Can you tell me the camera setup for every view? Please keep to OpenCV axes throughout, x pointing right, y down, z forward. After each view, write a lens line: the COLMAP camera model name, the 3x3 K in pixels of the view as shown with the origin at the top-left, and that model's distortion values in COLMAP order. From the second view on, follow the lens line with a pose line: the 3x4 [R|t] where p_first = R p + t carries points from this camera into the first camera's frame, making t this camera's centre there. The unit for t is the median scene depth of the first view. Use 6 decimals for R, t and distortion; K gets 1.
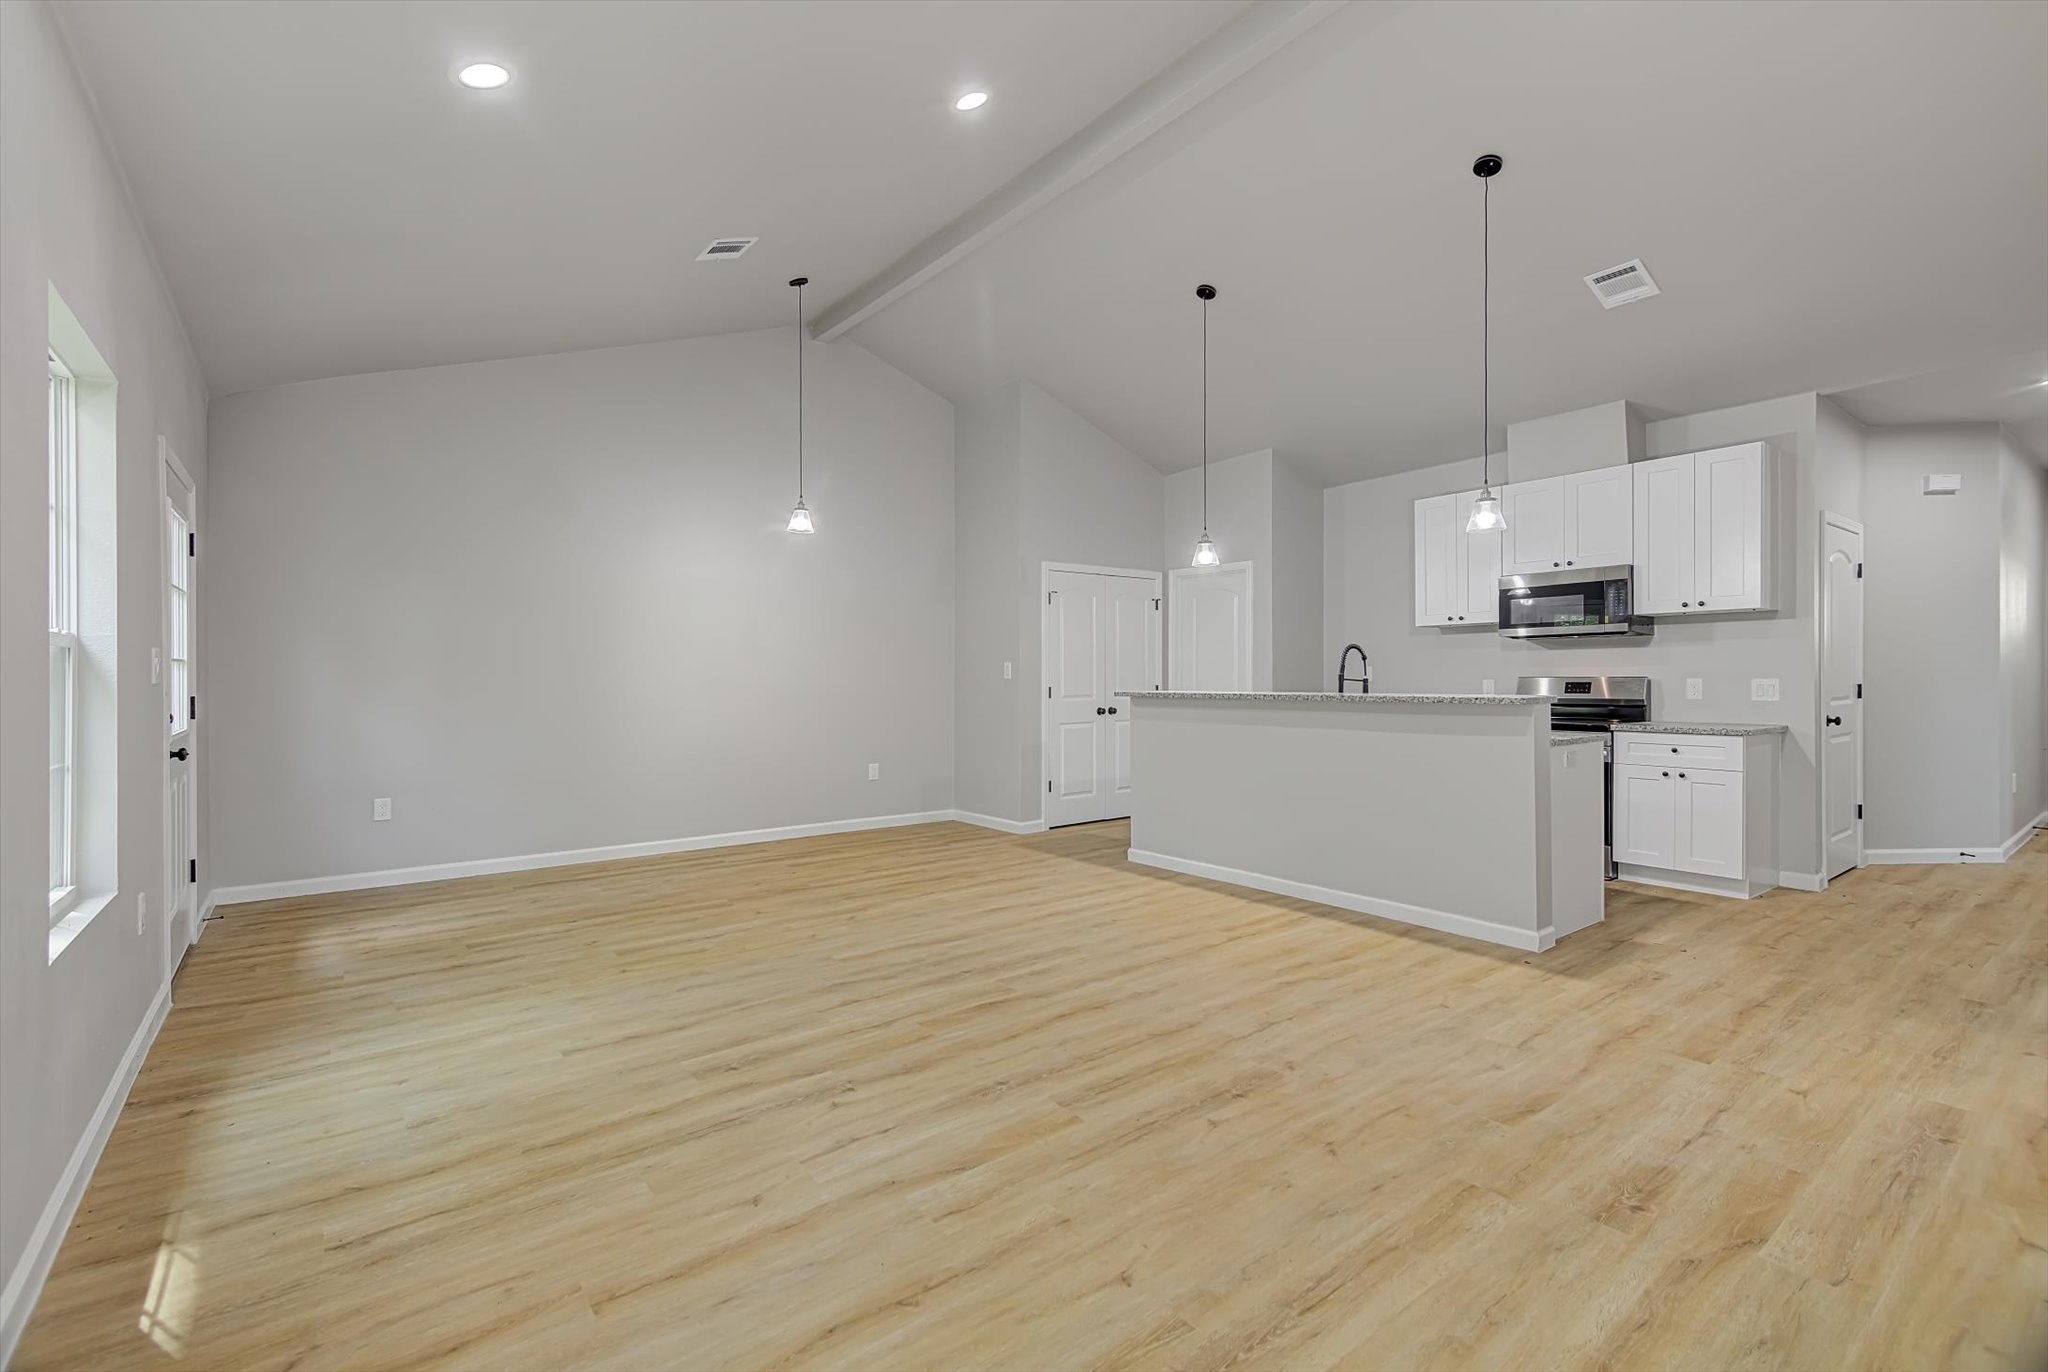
lens RADIAL K [[908.8, 0, 1014.7], [0, 908.8, 680.9], [0, 0, 1]] dist [0.012235, -0.000728]
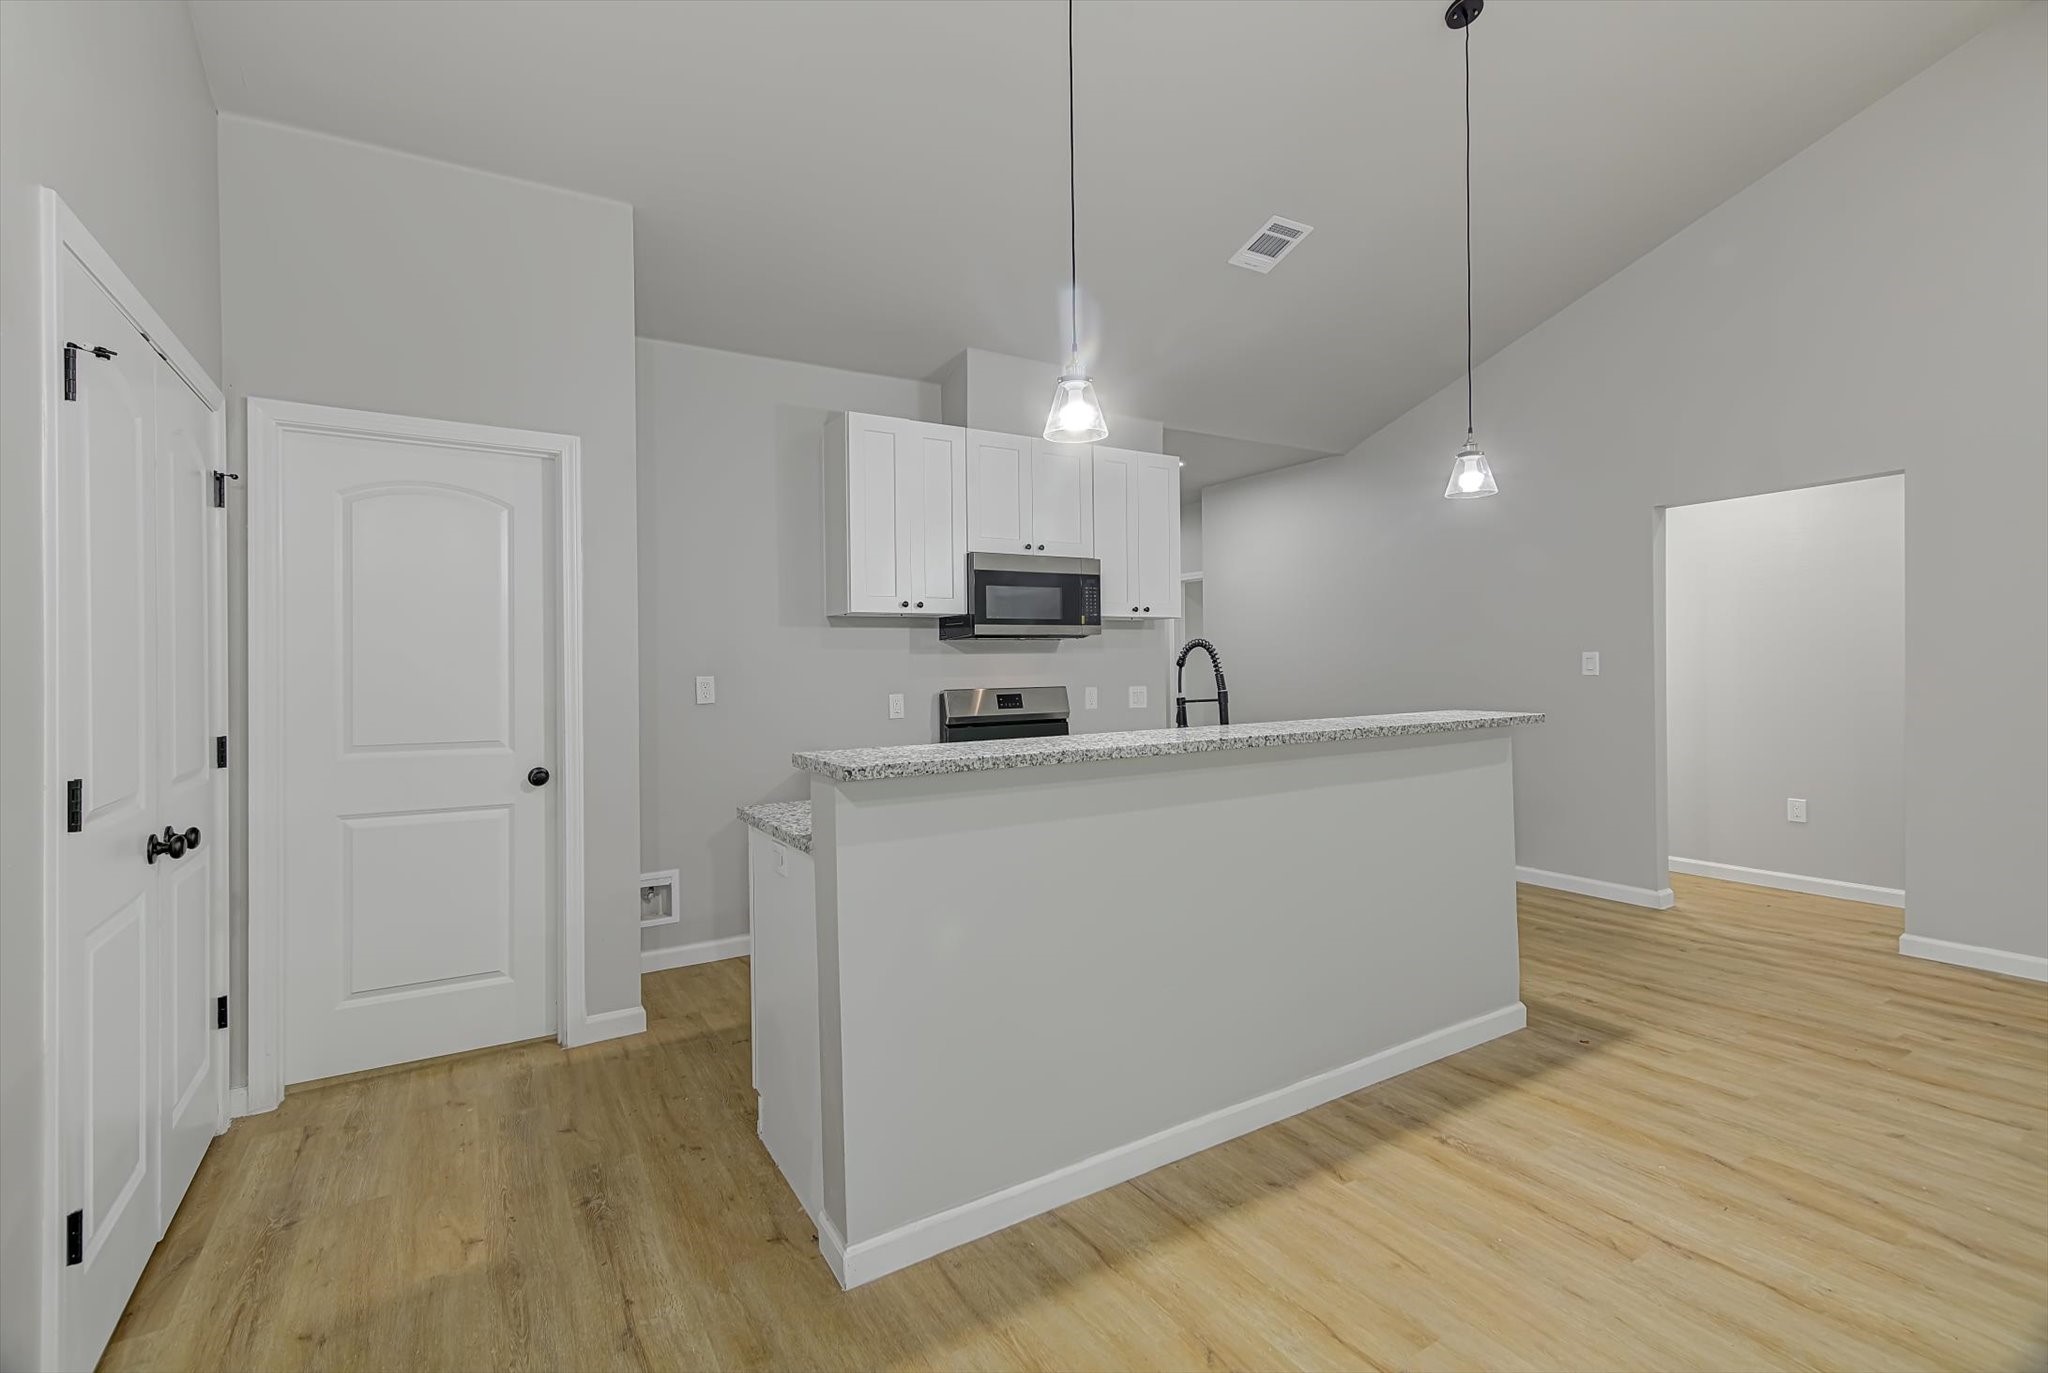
lens RADIAL K [[913.4, 0, 1011.5], [0, 913.4, 660.4], [0, 0, 1]] dist [0.004199, 0.000203]
pose [[0.102066, 0.012458, 0.994700, -0.251235], [0.019641, 0.999701, -0.014536, -0.022195], [-0.994584, 0.021020, 0.101791, 1.191811]]
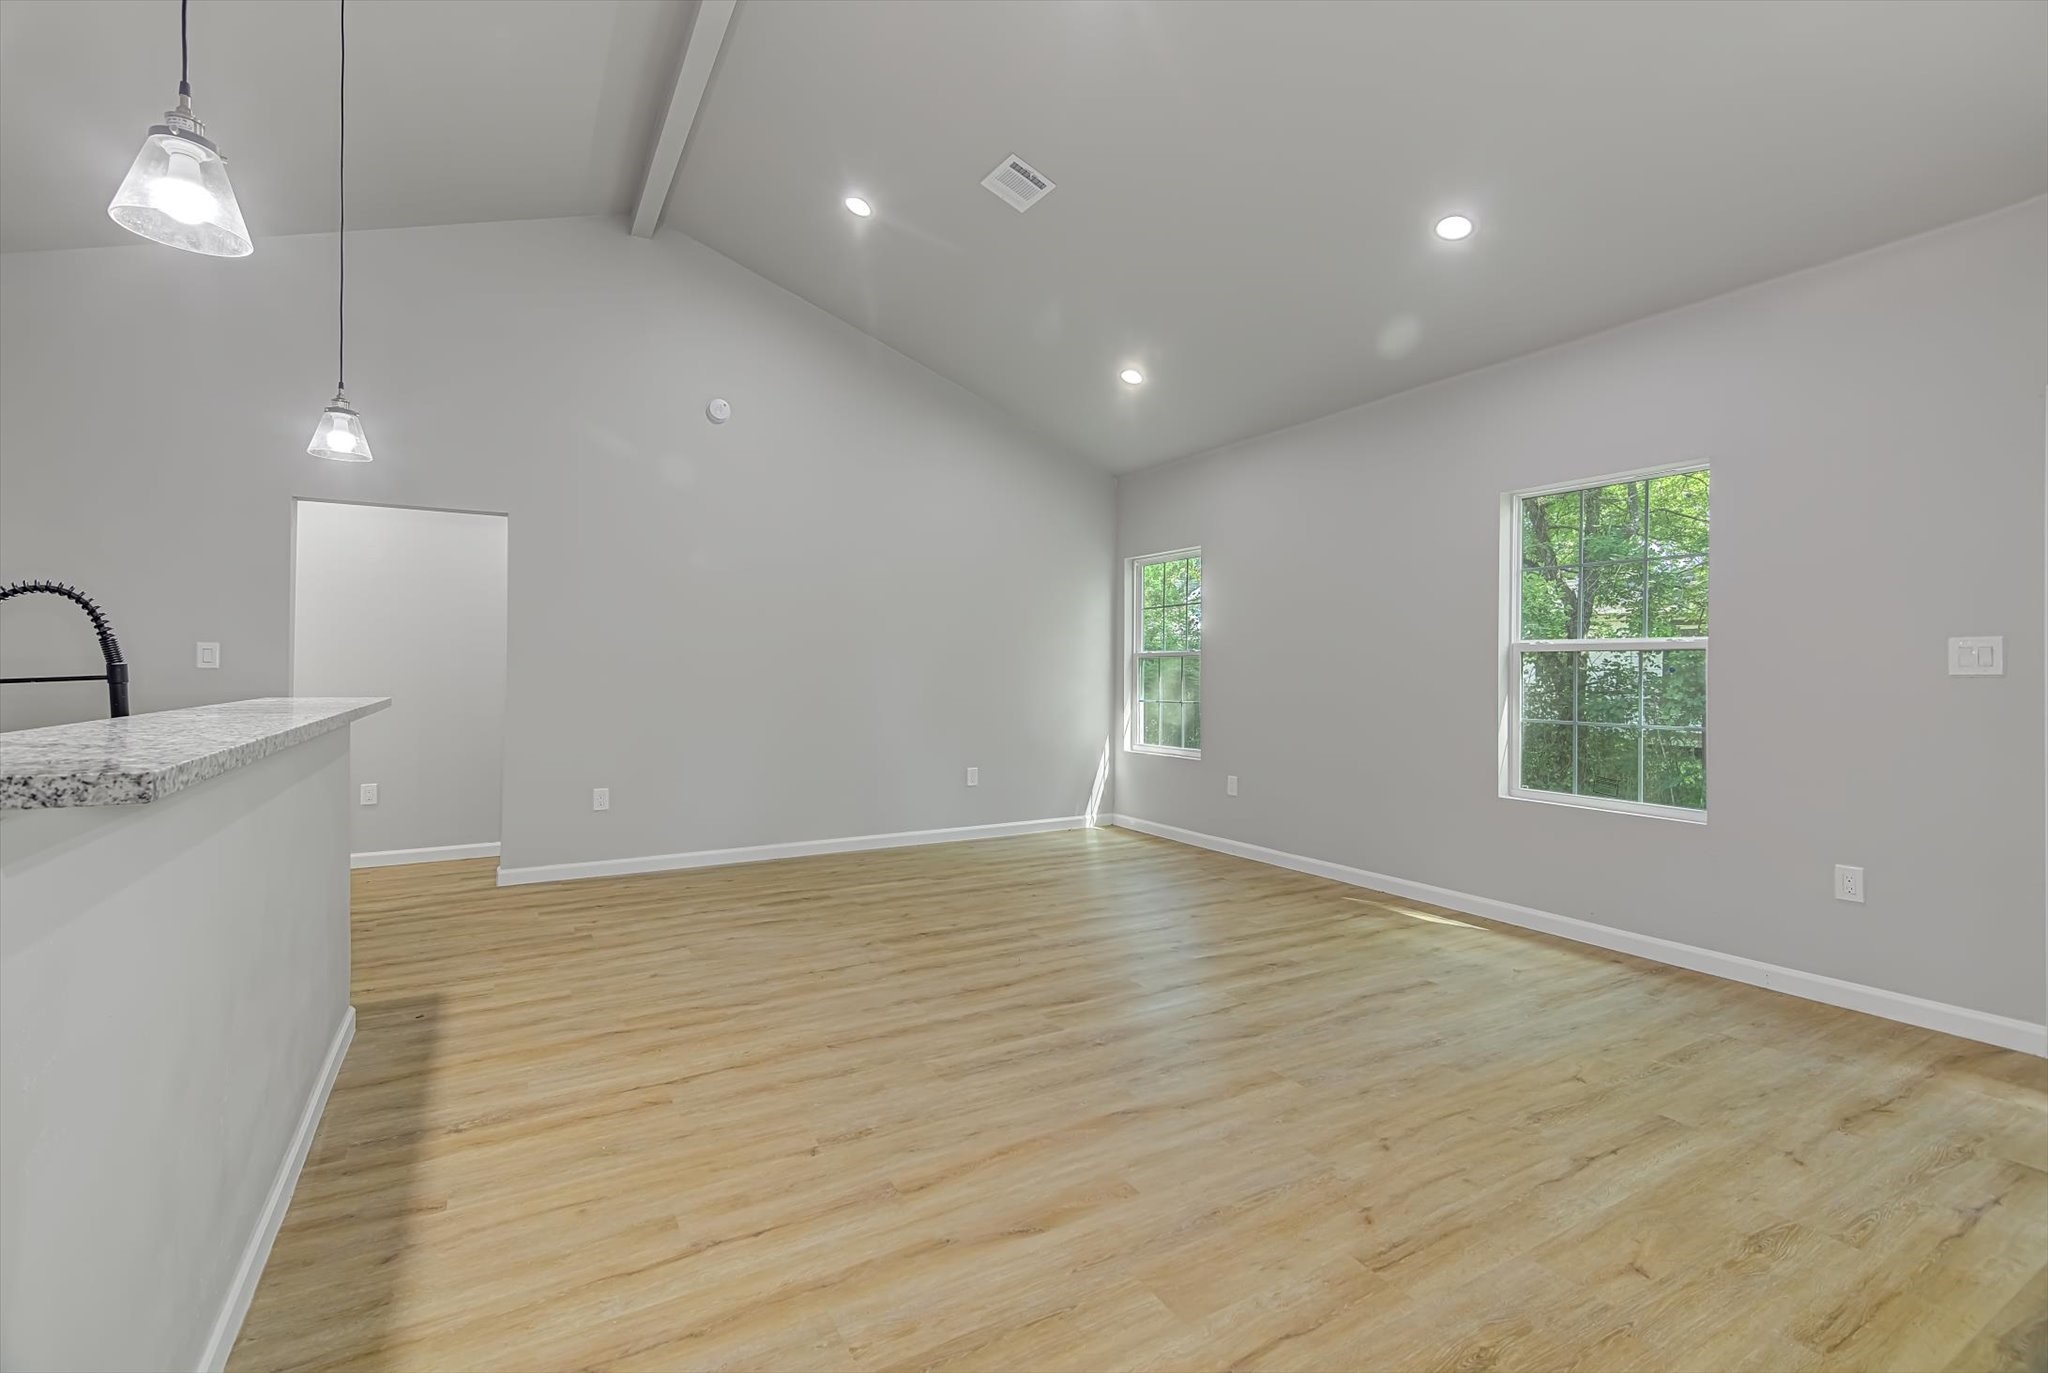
lens RADIAL K [[908.8, 0, 1014.7], [0, 908.8, 681.4], [0, 0, 1]] dist [0.012235, -0.000728]
pose [[-0.991448, 0.000943, 0.130501, -0.069021], [0.002914, 0.999885, 0.014910, -0.005582], [-0.130472, 0.015163, -0.991336, 1.474424]]
